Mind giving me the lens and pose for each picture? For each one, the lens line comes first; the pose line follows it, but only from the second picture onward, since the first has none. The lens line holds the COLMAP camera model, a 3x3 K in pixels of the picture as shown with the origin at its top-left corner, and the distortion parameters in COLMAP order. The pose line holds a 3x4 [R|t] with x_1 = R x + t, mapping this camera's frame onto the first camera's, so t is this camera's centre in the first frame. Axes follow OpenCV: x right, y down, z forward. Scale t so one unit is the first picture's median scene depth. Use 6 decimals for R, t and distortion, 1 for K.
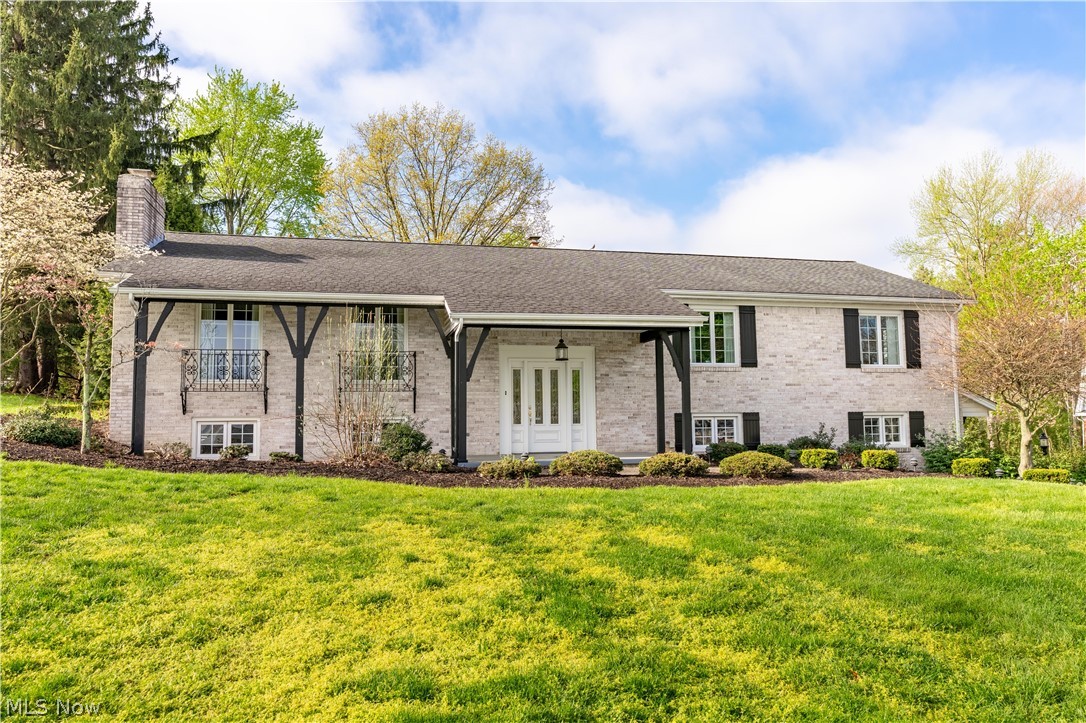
lens RADIAL K [[772.2, 0, 542.9], [0, 772.2, 370.0], [0, 0, 1]] dist [-0.001656, -0.002295]
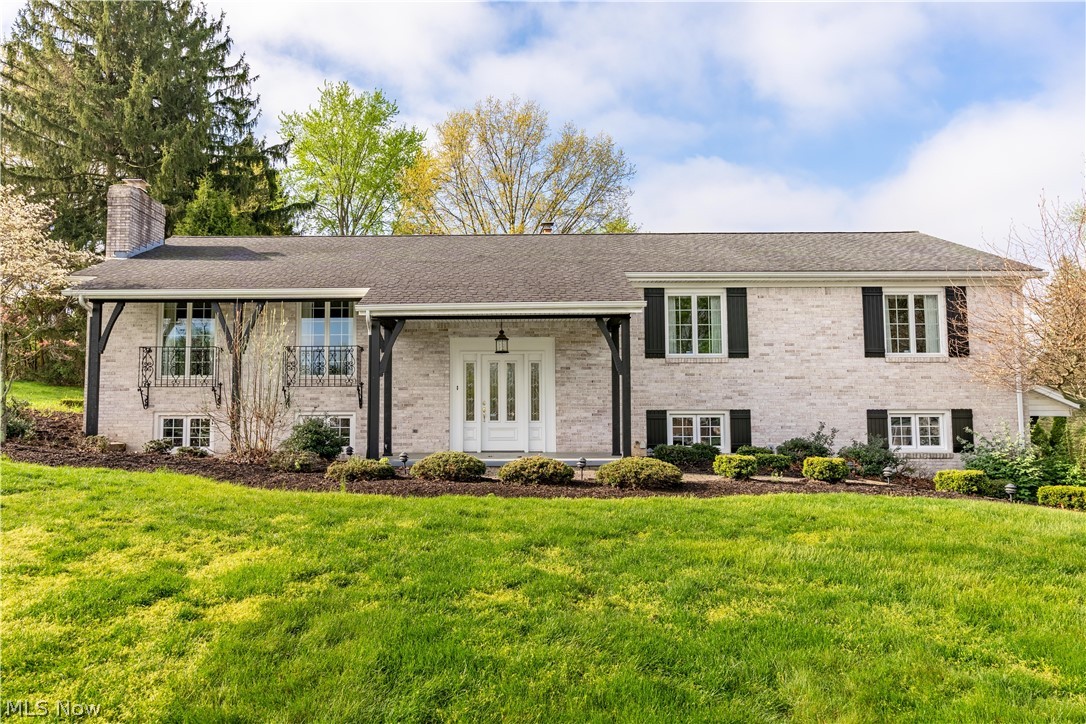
lens RADIAL K [[768.9, 0, 542.9], [0, 768.9, 355.1], [0, 0, 1]] dist [0.004116, -0.003345]
pose [[0.968478, -0.011740, -0.248824, 0.270045], [0.009299, 0.999896, -0.010986, 0.000702], [0.248927, 0.008326, 0.968486, 0.100512]]
